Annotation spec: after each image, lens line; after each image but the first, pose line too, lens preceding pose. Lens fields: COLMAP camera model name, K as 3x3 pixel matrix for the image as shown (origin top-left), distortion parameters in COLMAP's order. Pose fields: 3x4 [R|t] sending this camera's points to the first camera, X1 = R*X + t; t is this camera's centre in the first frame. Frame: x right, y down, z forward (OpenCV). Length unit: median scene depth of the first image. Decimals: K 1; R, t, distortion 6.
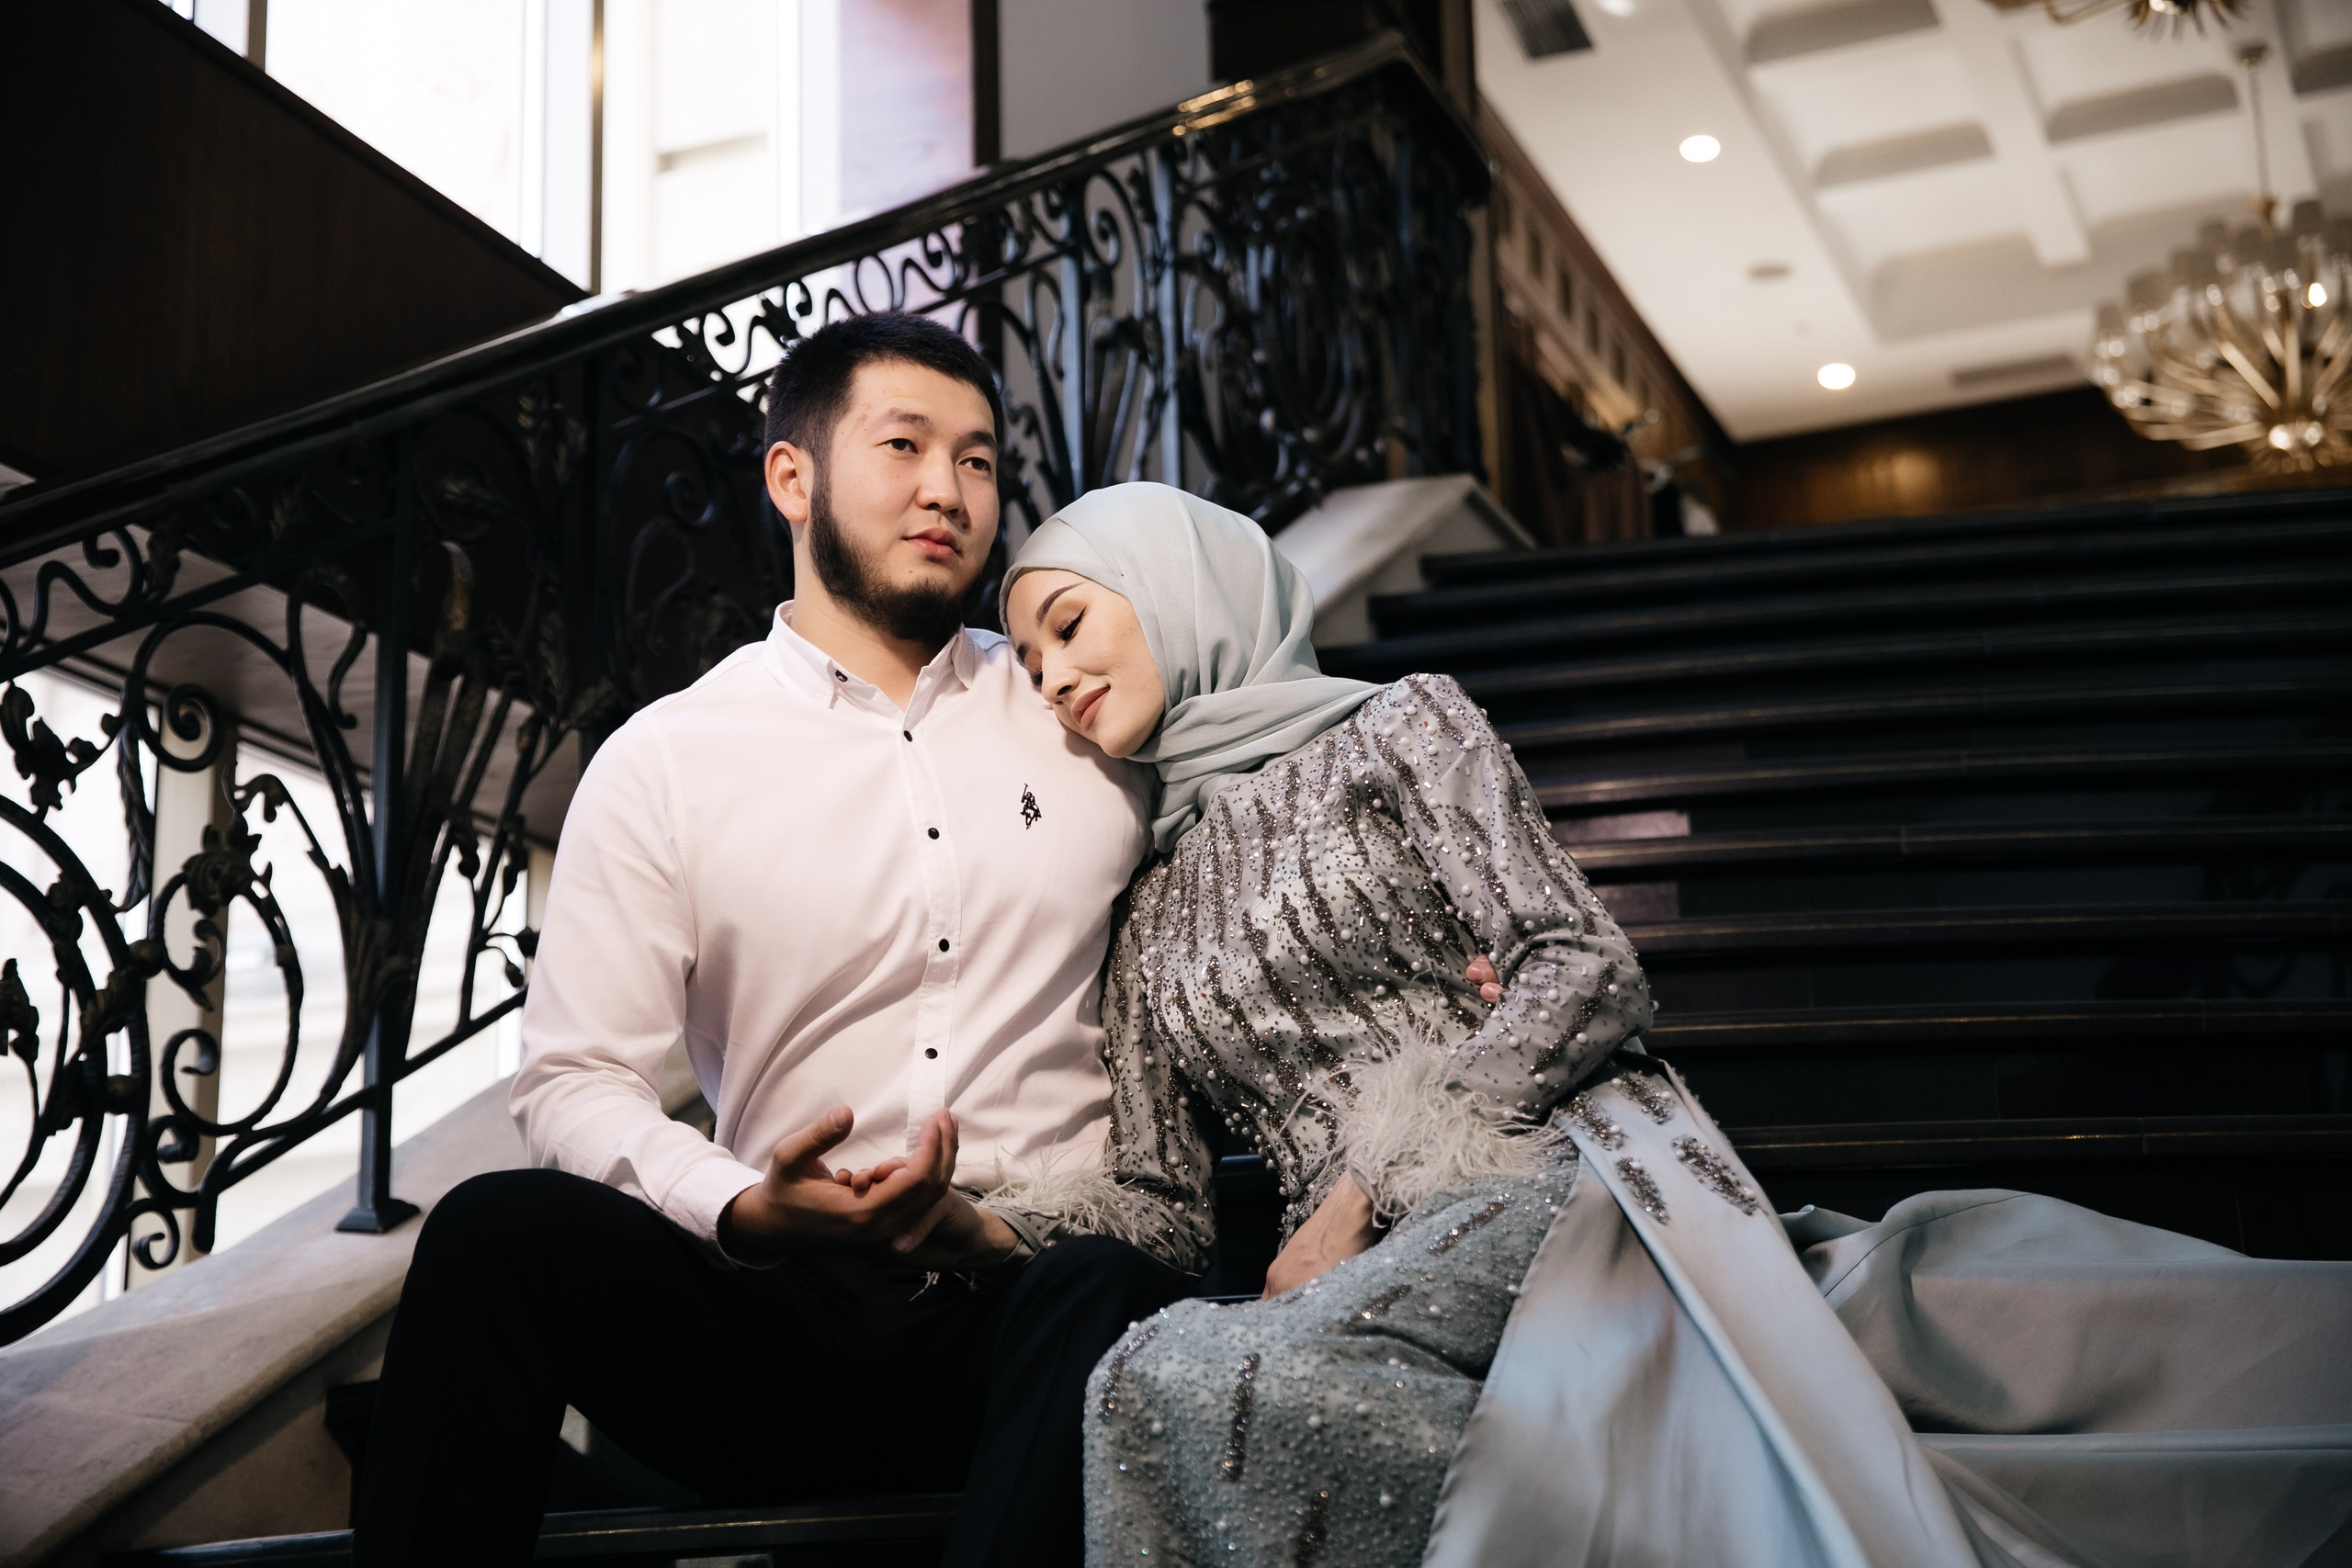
lens RADIAL K [[3487.0, 0, 1176.0], [0, 3487.0, 784.0], [0, 0, 1]] dist [0.138161, -0.053889]
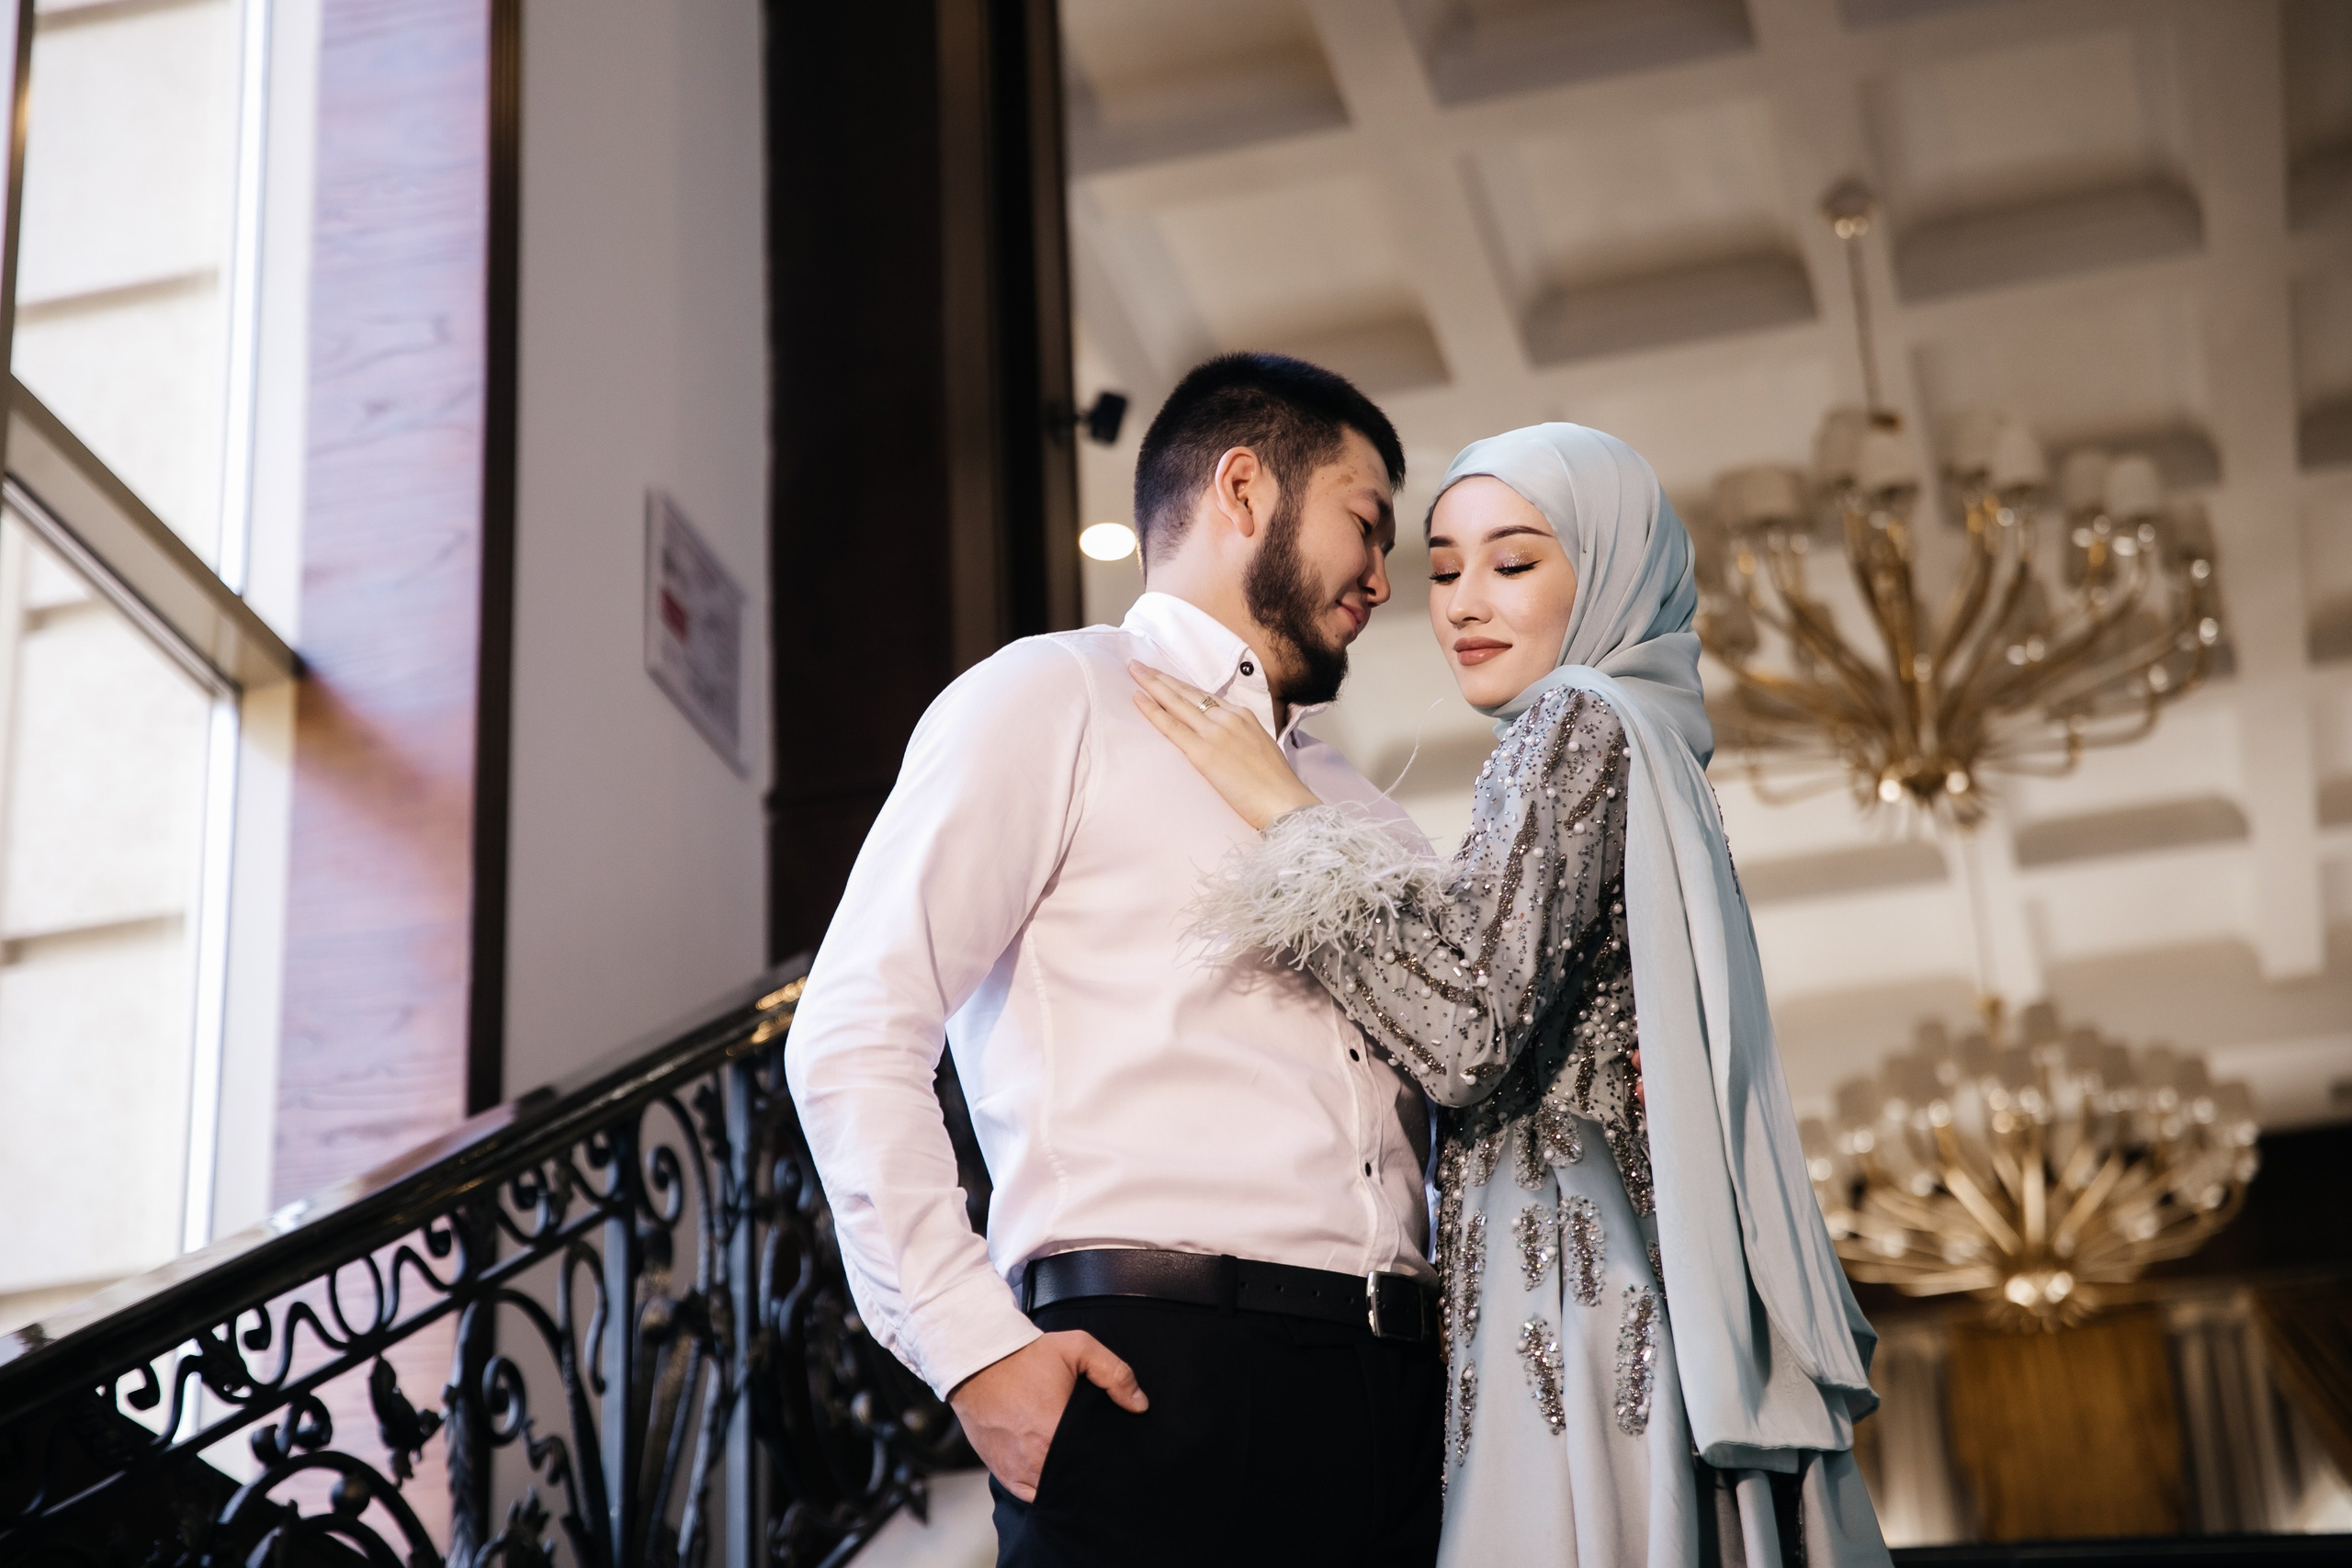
lens RADIAL K [[4324.3, 0, 1176.0], [0, 4324.3, 784.0], [0, 0, 1]] dist [0.188882, 0.011468]
pose [[0.990747, 0.038239, 0.130225, -0.049314], [-0.014405, 0.983697, -0.179258, -0.106750], [-0.134957, 0.175723, 0.975145, 0.110430]]
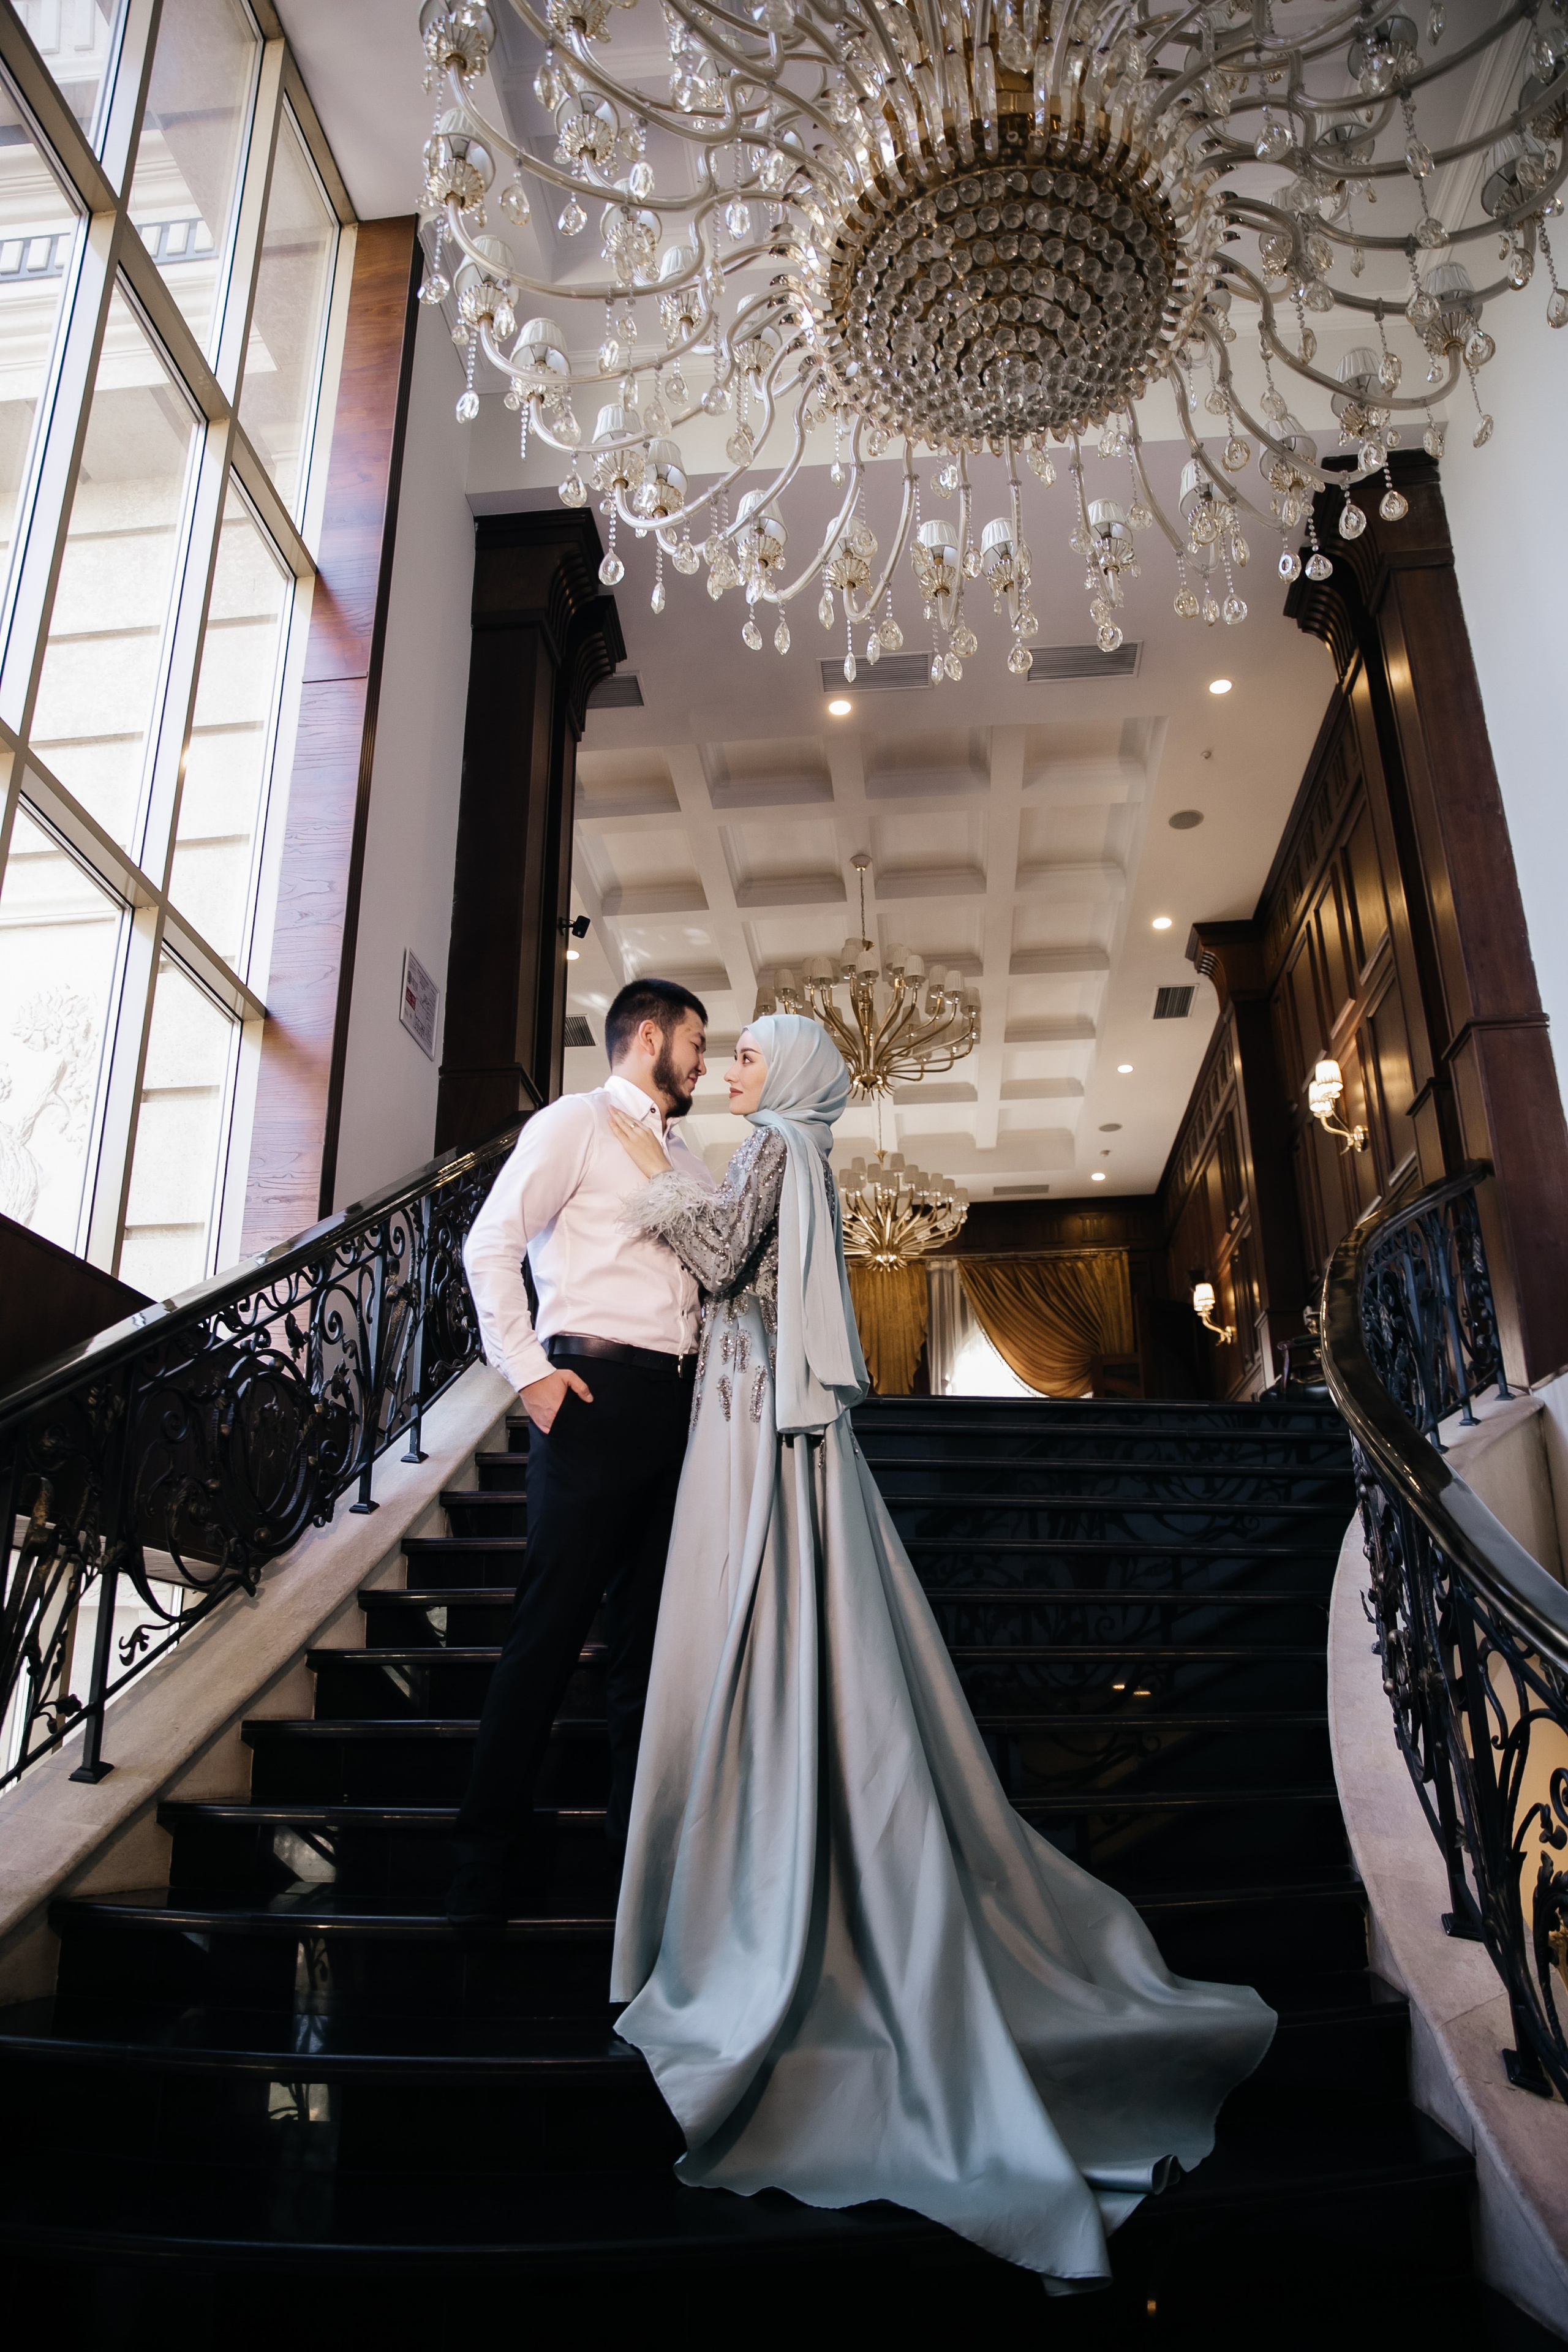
lens RADIAL K [[1624.0, 0, 784.0], [0, 1624.0, 1176.0], [0, 0, 1]] dist [-0.105580, 0.084986]
pose [[0.958097, 0.108628, 0.265049, -0.077396], [-0.087078, 0.991965, -0.091779, -0.179199], [-0.272889, 0.064853, 0.959857, 0.117571]]
